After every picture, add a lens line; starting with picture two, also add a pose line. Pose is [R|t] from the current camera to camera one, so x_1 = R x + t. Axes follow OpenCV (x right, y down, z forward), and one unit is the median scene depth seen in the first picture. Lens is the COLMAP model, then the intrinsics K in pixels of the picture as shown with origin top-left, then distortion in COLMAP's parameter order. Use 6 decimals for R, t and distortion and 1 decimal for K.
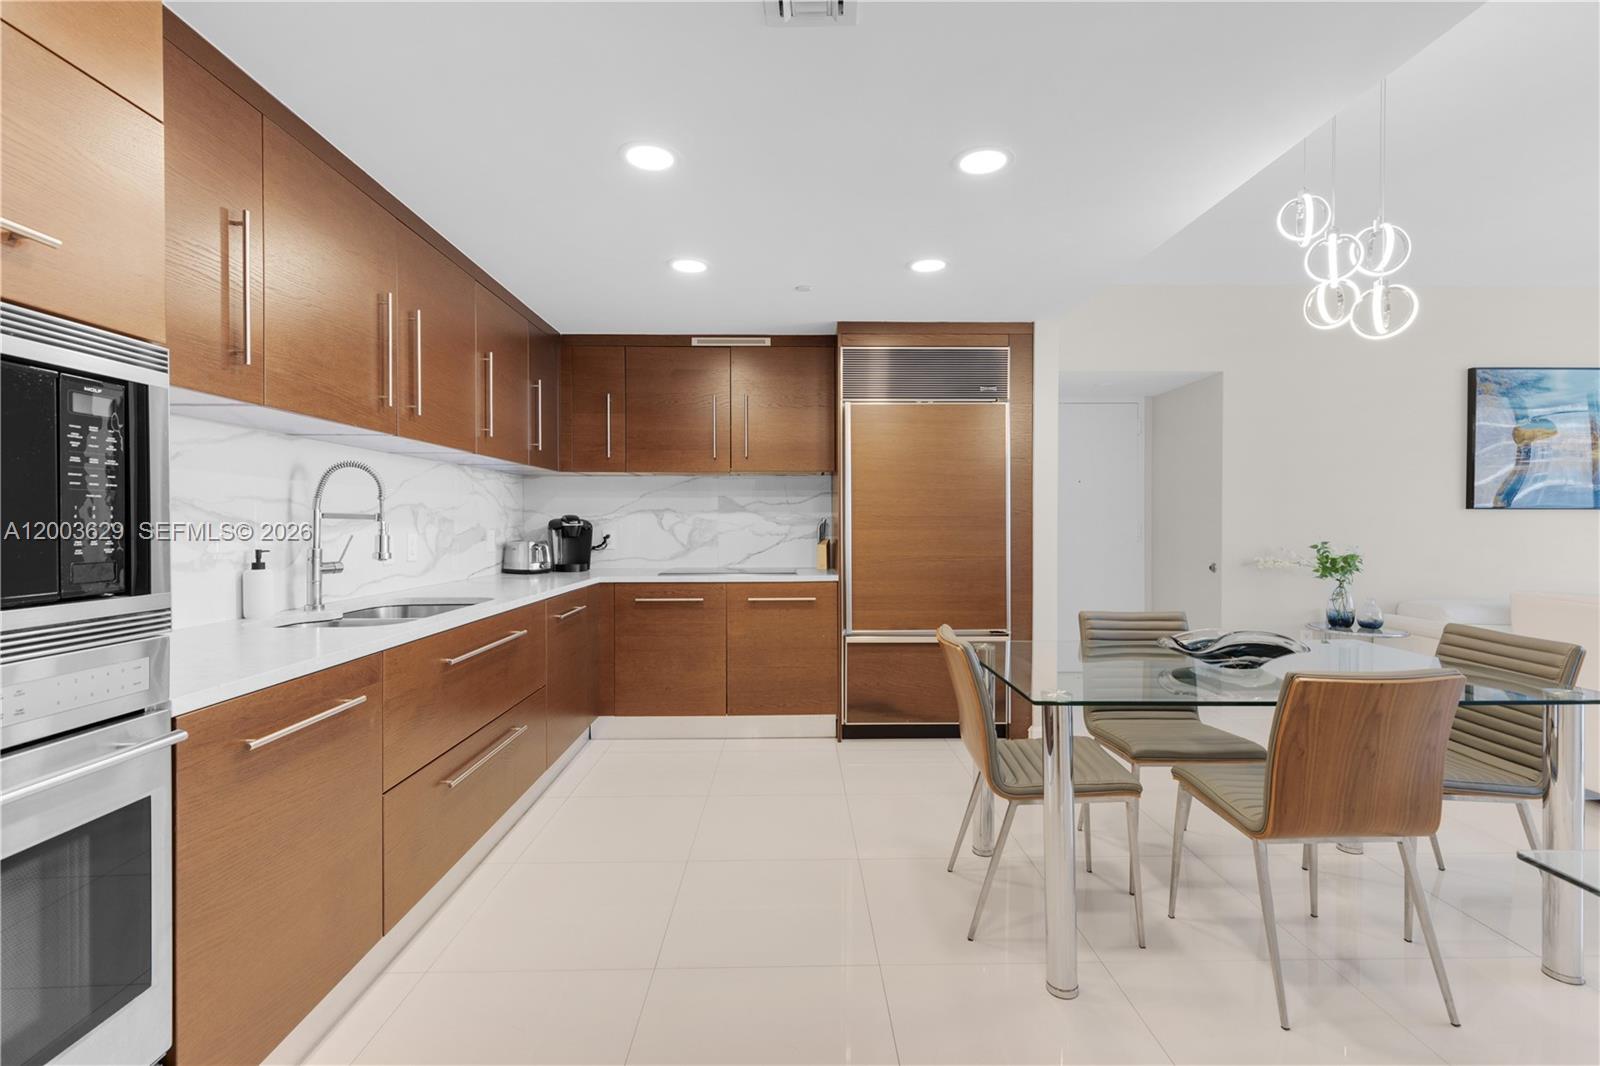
lens RADIAL K [[727.1, 0, 800.0], [0, 727.1, 533.0], [0, 0, 1]] dist [0.000427, -0.000204]
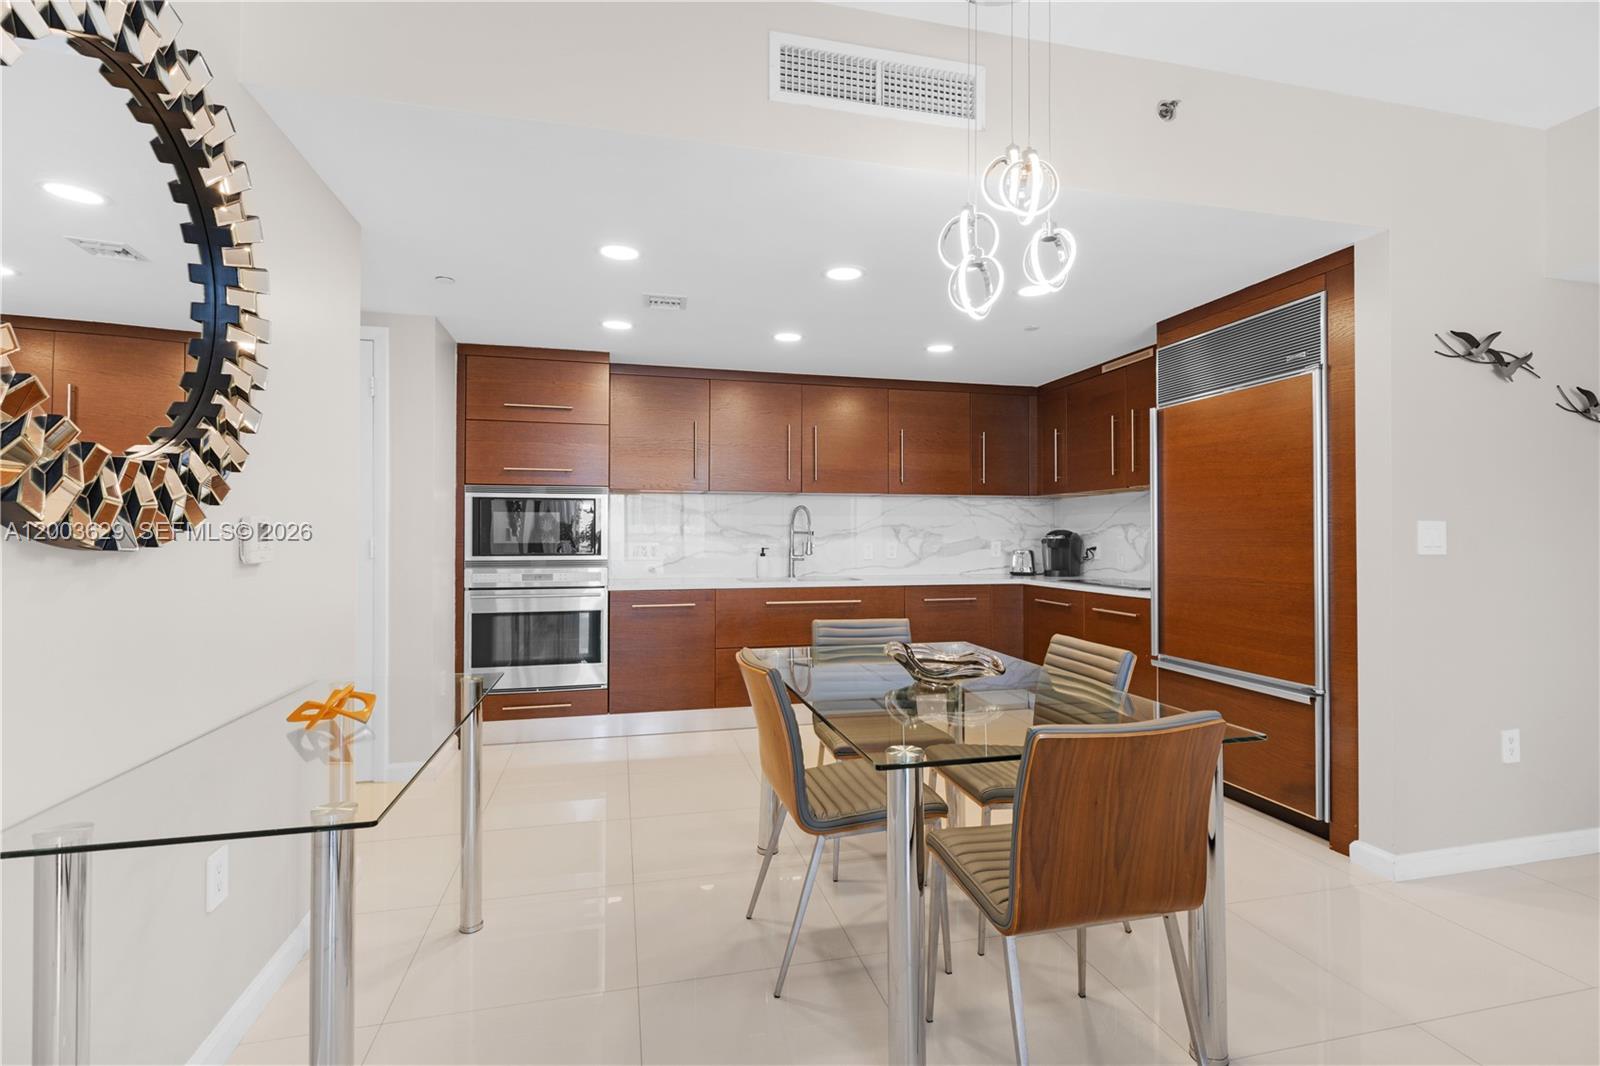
lens RADIAL K [[718.9, 0, 809.7], [0, 718.9, 526.0], [0, 0, 1]] dist [0.012495, -0.004470]
pose [[0.239259, -0.009870, -0.970906, 0.821044], [-0.016729, 0.999758, -0.014286, -0.007209], [0.970812, 0.019661, 0.239036, 0.333975]]
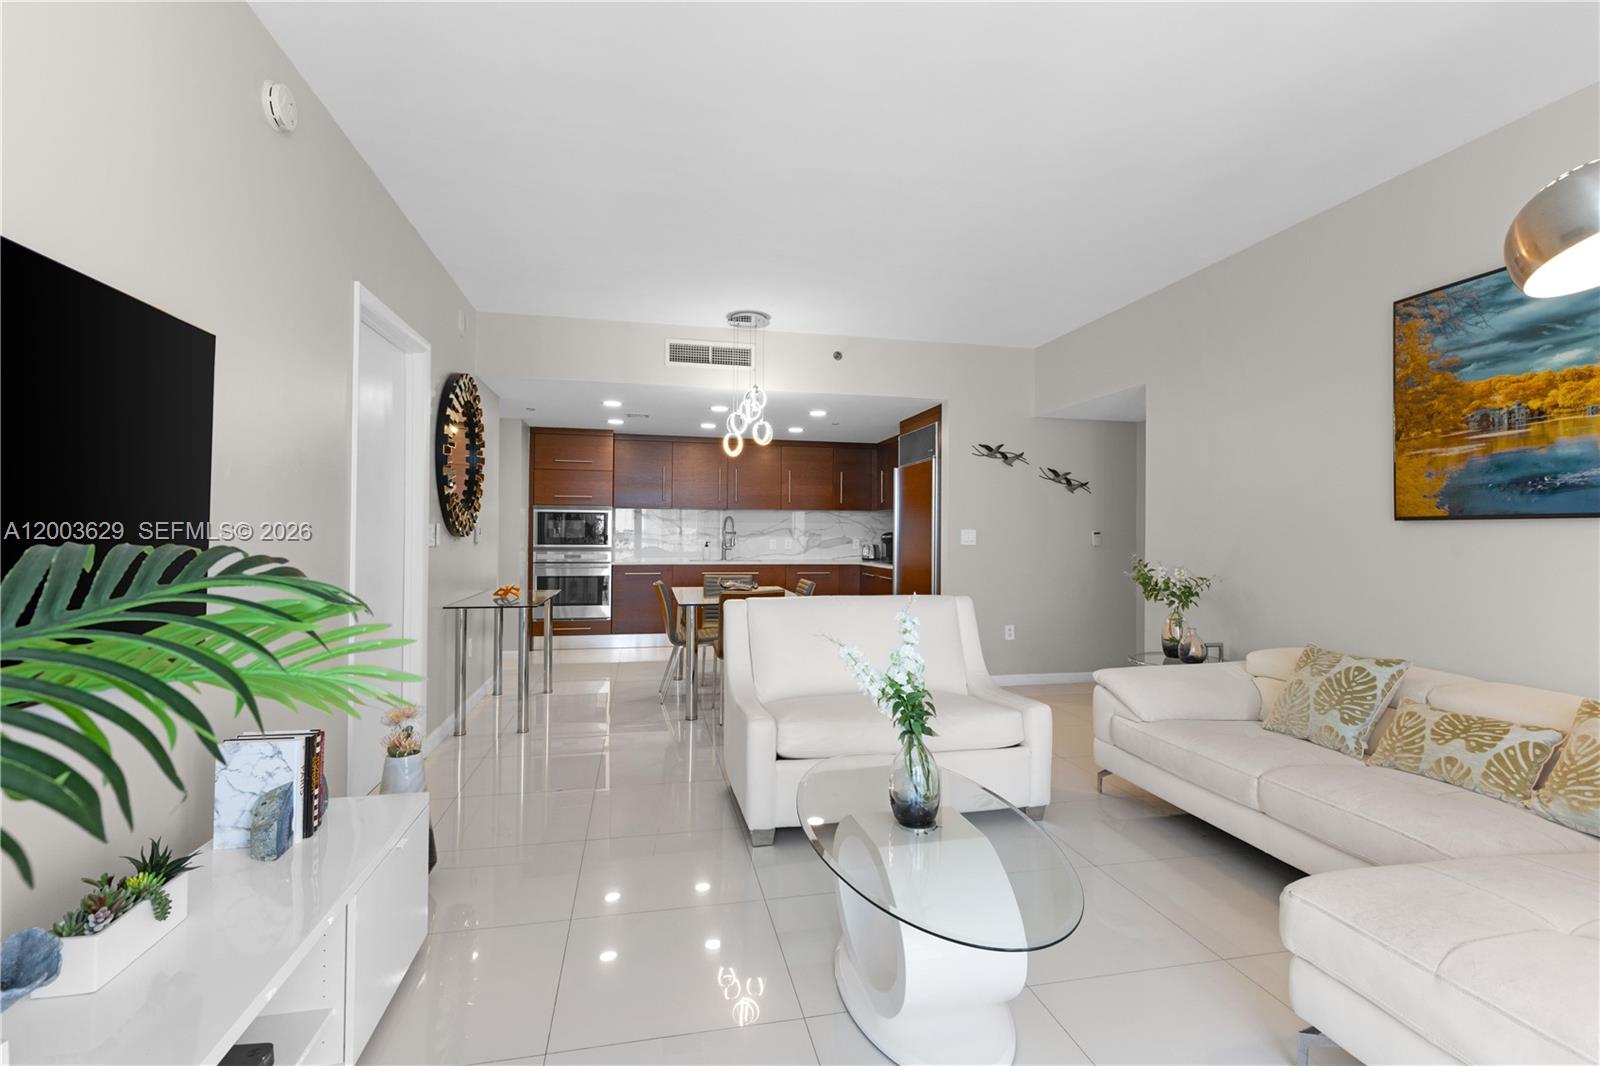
lens RADIAL K [[718.9, 0, 809.7], [0, 718.9, 526.0], [0, 0, 1]] dist [0.012495, -0.004470]
pose [[0.202834, -0.009273, -0.979169, 1.664222], [-0.023661, 0.999617, -0.014368, -0.008484], [0.978927, 0.026082, 0.202536, 0.422852]]
